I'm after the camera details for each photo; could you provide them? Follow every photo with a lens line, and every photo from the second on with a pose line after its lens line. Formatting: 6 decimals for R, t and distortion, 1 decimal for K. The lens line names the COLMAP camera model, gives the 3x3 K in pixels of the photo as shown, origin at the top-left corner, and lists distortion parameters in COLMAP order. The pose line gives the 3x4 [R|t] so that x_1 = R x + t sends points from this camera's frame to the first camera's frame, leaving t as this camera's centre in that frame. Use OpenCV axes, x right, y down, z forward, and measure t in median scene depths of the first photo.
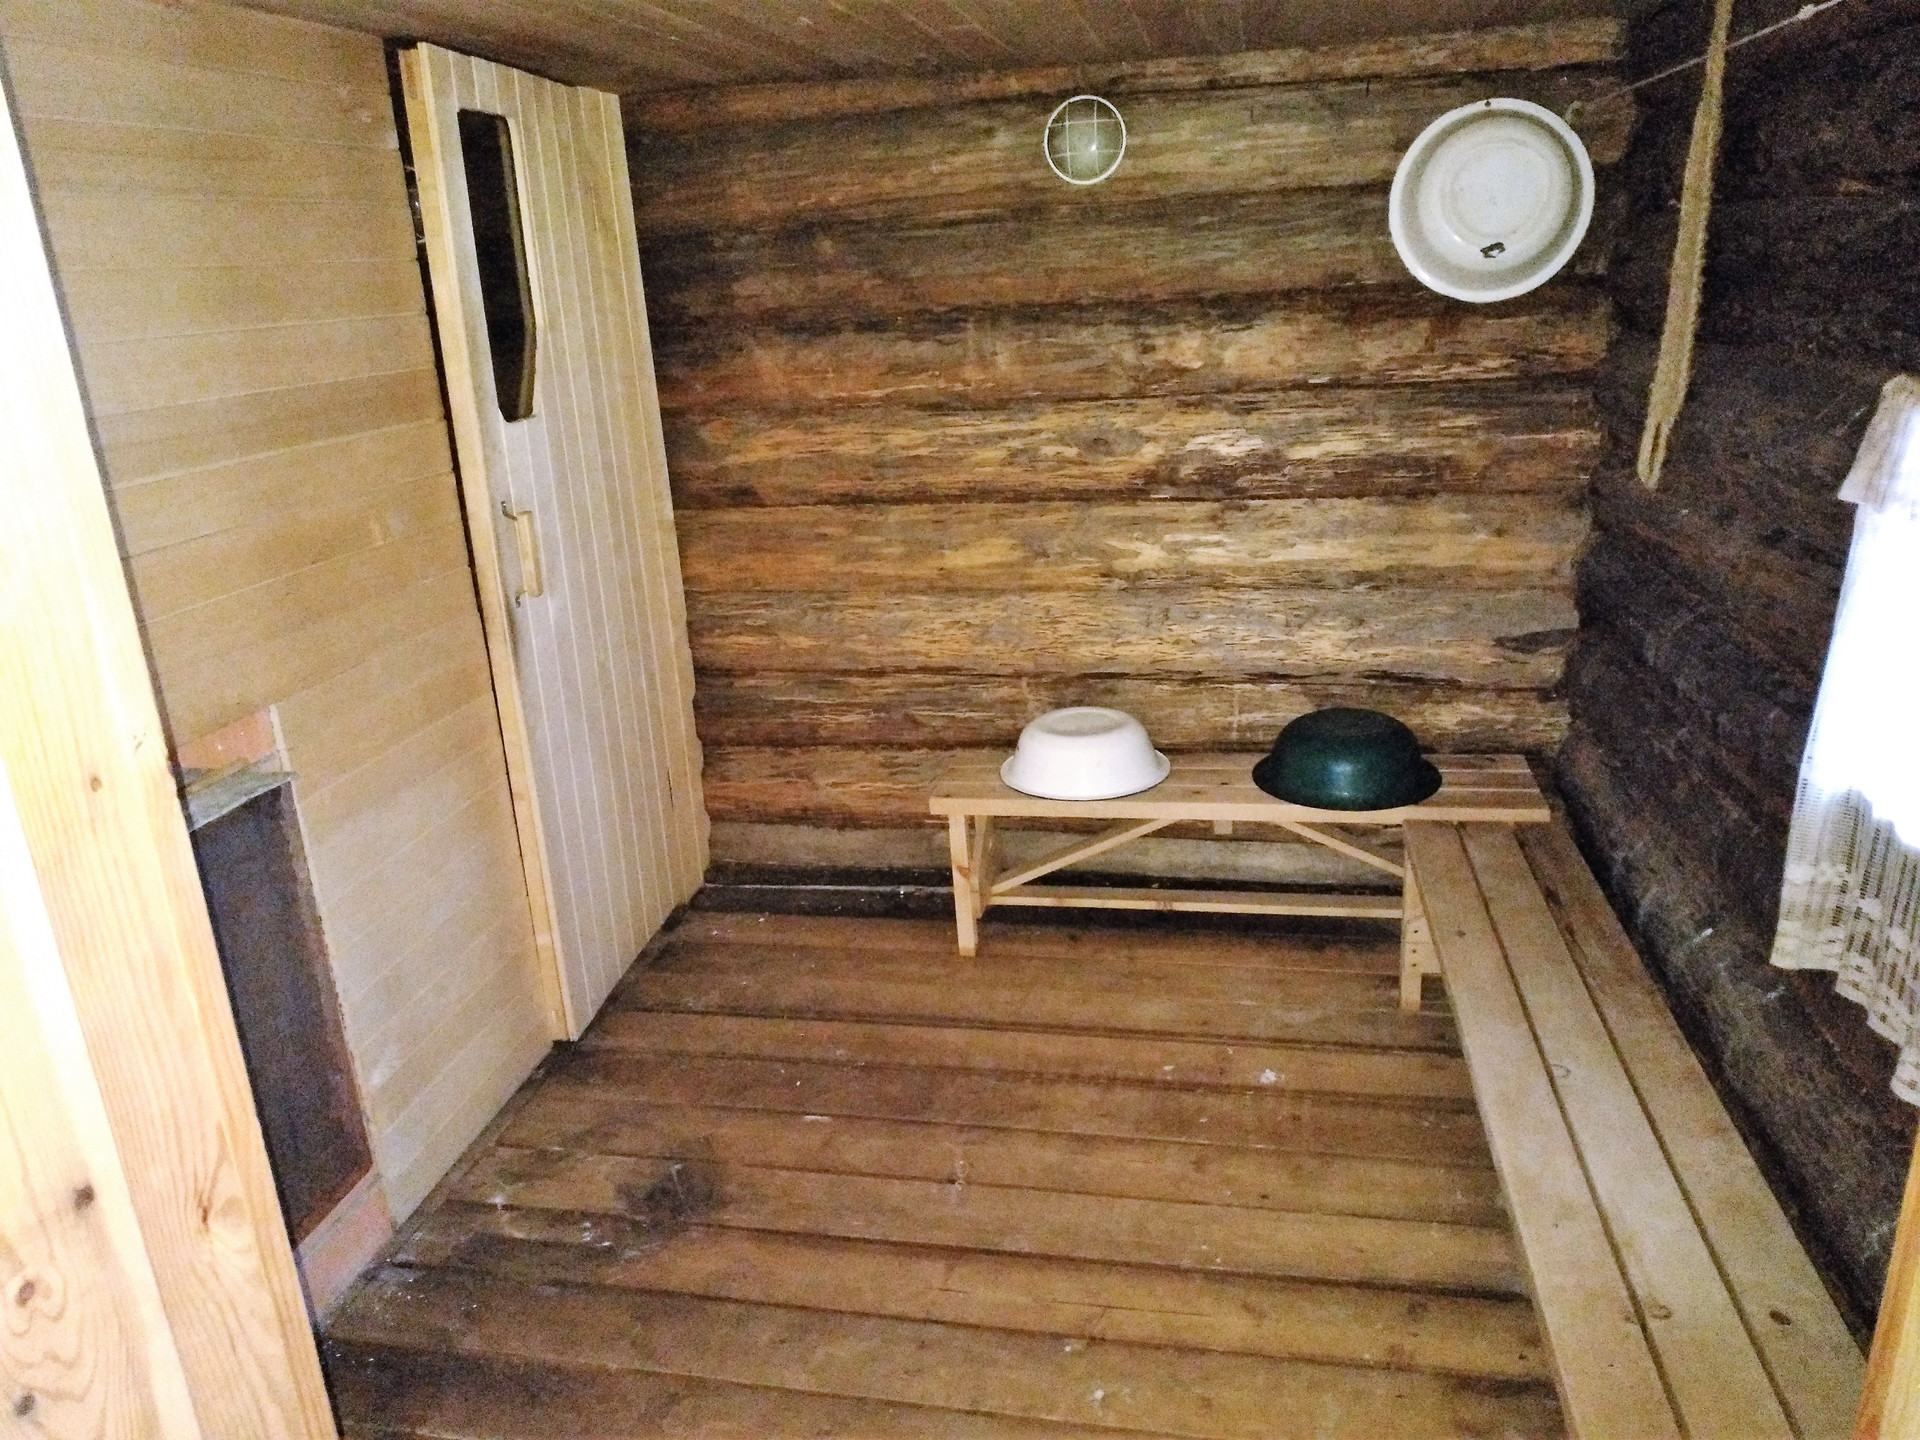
lens RADIAL K [[1371.3, 0, 960.0], [0, 1371.3, 720.0], [0, 0, 1]] dist [0.079276, -0.110337]
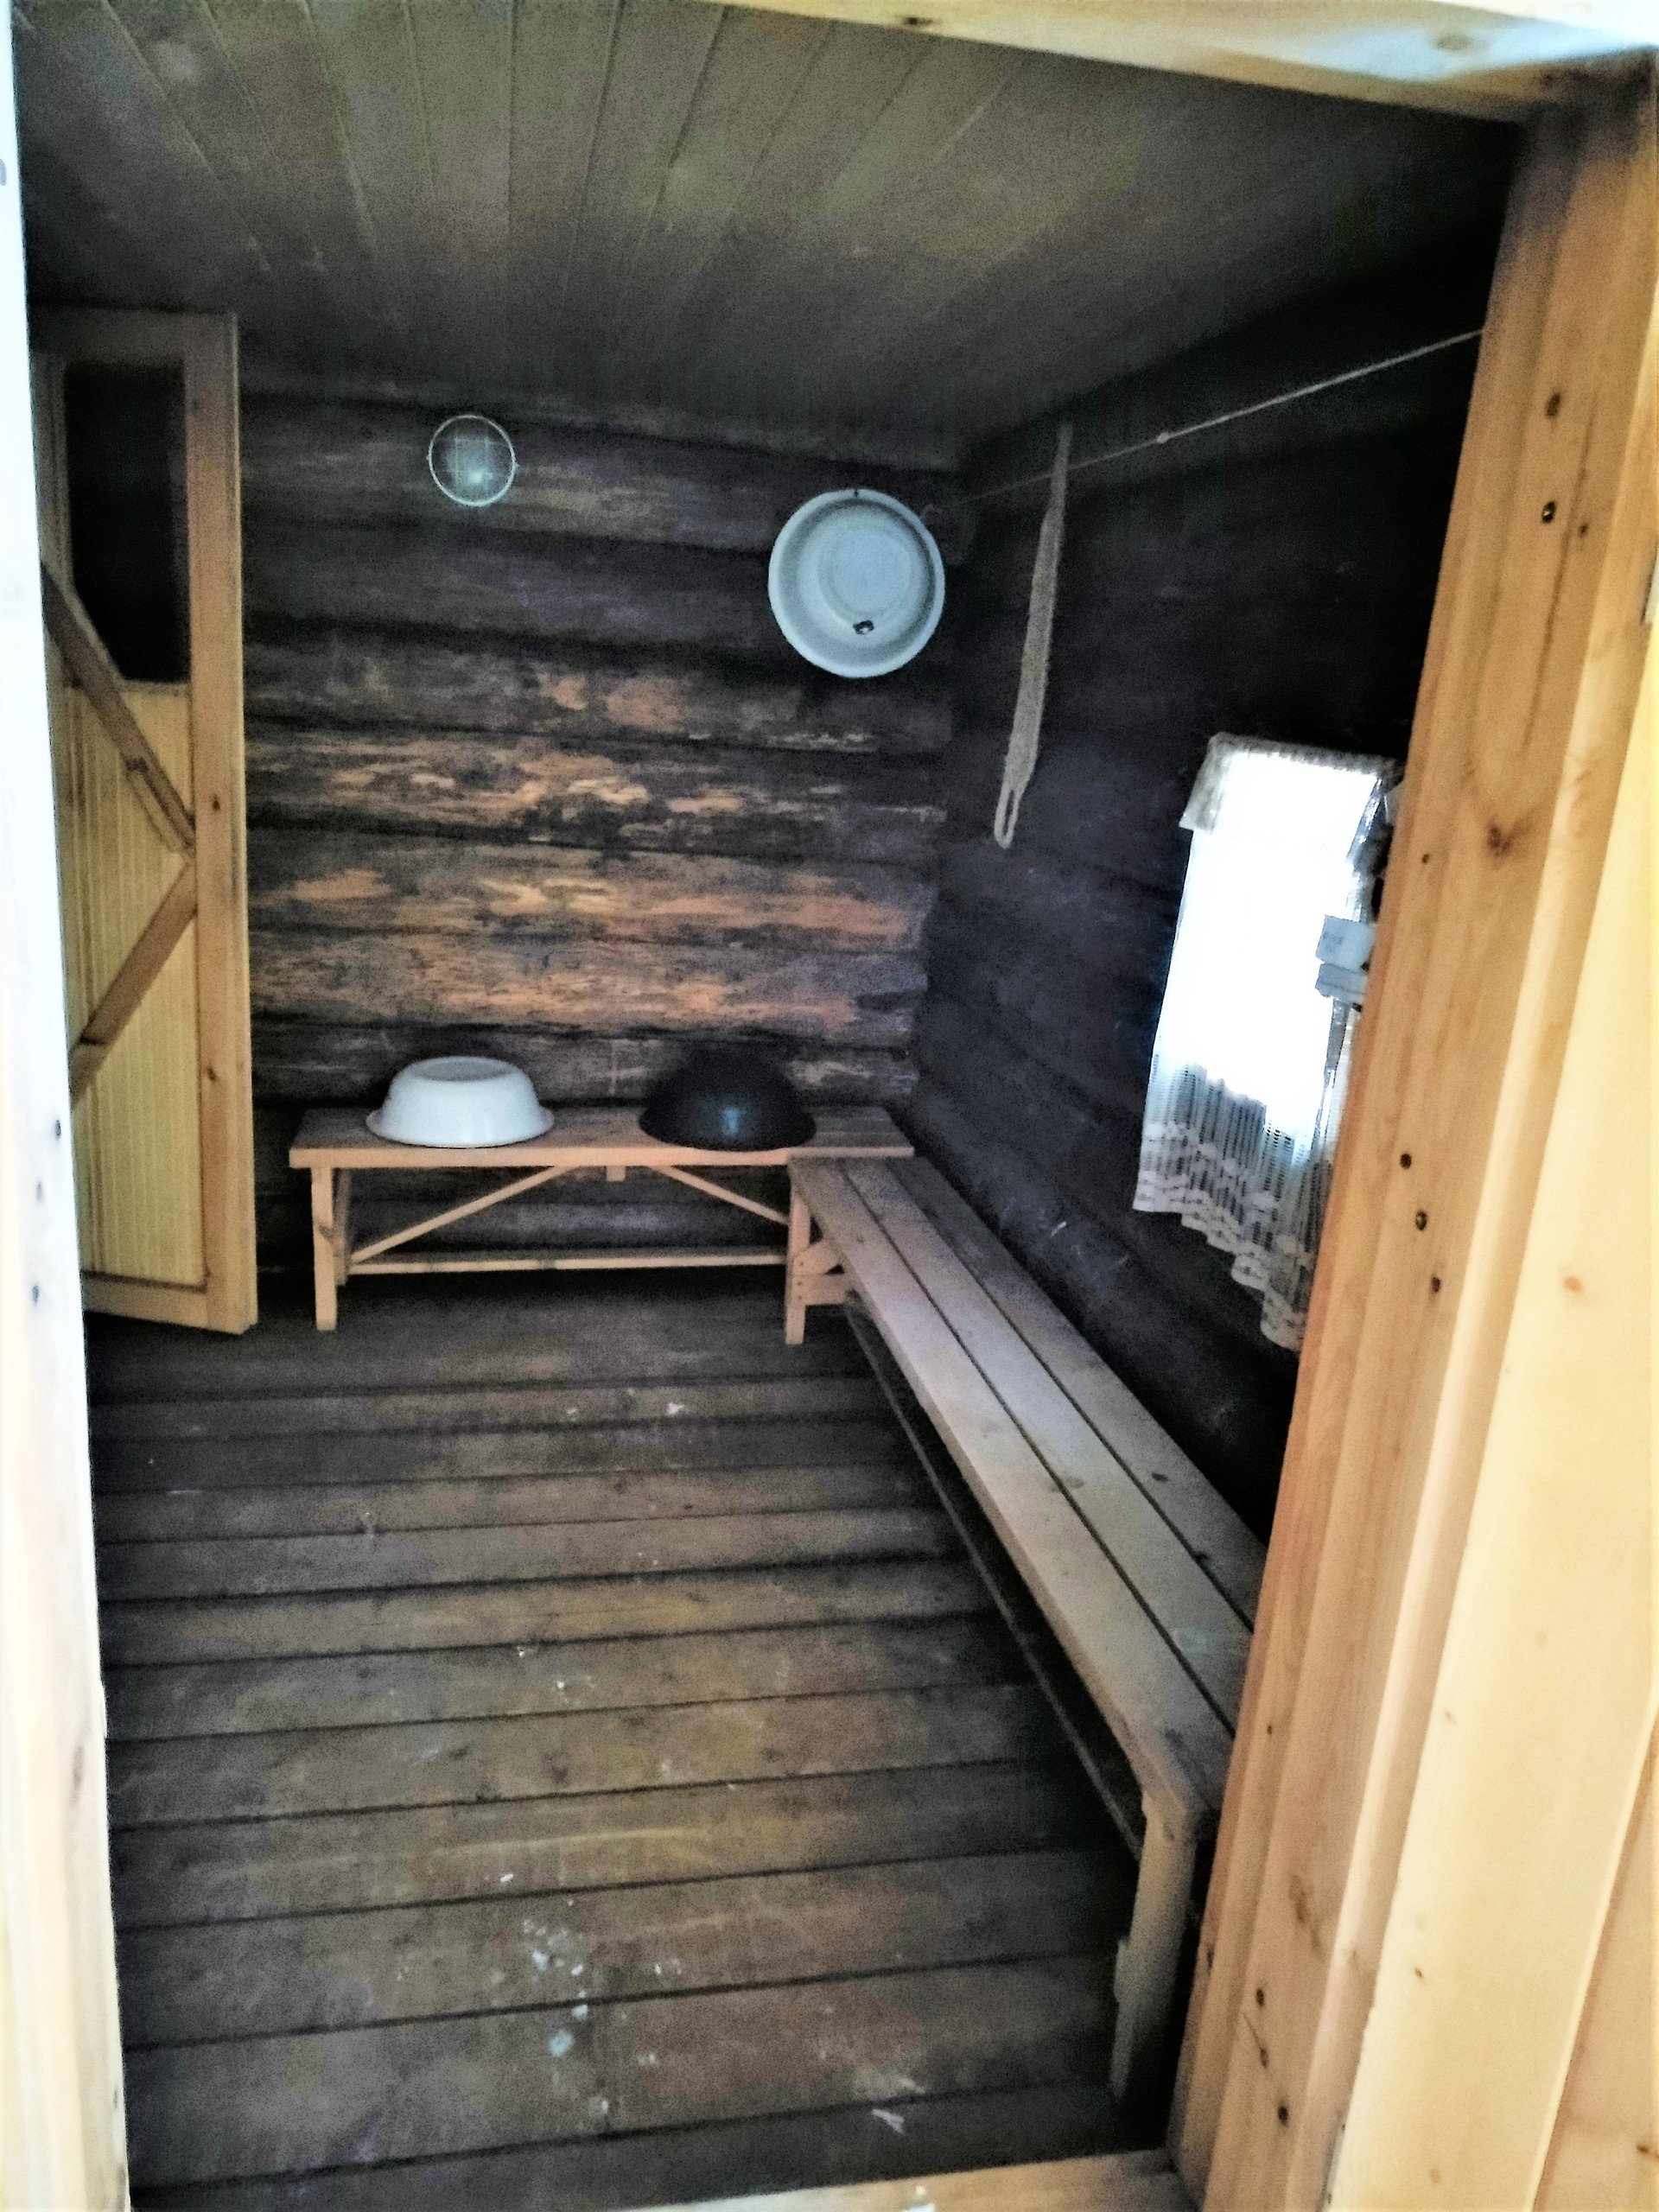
lens RADIAL K [[1579.8, 0, 829.5], [0, 1579.8, 1106.0], [0, 0, 1]] dist [0.079276, -0.110337]
pose [[0.913533, 0.012033, 0.406586, -0.123259], [0.008316, 0.998801, -0.048245, 0.082338], [-0.406679, 0.047455, 0.912338, -0.088287]]
